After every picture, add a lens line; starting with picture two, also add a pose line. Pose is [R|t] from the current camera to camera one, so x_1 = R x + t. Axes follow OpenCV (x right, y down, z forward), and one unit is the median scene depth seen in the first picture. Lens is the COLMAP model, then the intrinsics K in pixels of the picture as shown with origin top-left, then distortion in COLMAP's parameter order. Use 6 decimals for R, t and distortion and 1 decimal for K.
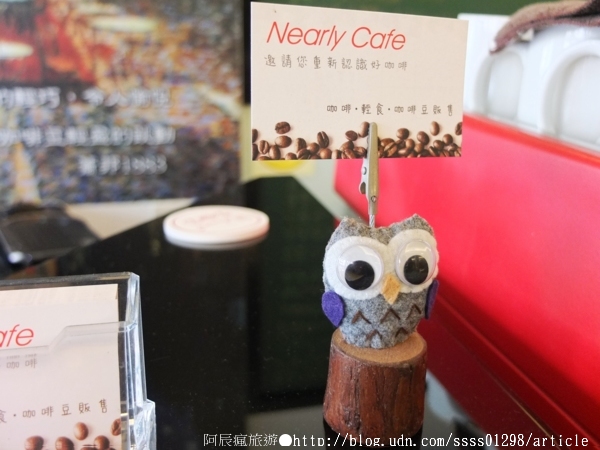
lens RADIAL K [[546.3, 0, 298.4], [0, 546.3, 223.1], [0, 0, 1]] dist [-0.010853, -0.014208]
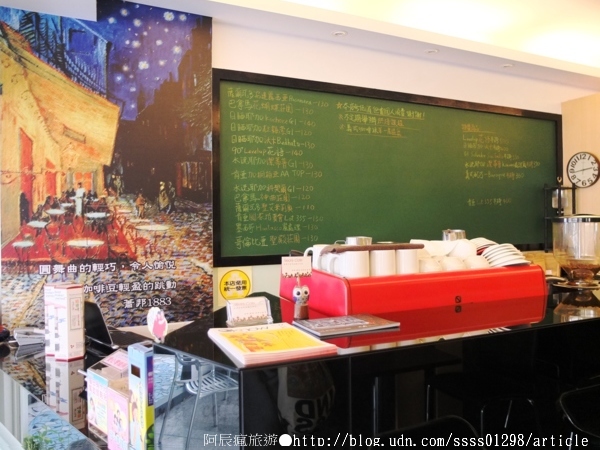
lens RADIAL K [[479.2, 0, 300.6], [0, 479.2, 224.1], [0, 0, 1]] dist [-0.032853, 0.003030]
pose [[0.981146, -0.021117, 0.192110, -0.132213], [0.074971, 0.957762, -0.277616, 0.122334], [-0.178133, 0.286785, 0.941288, -0.654020]]
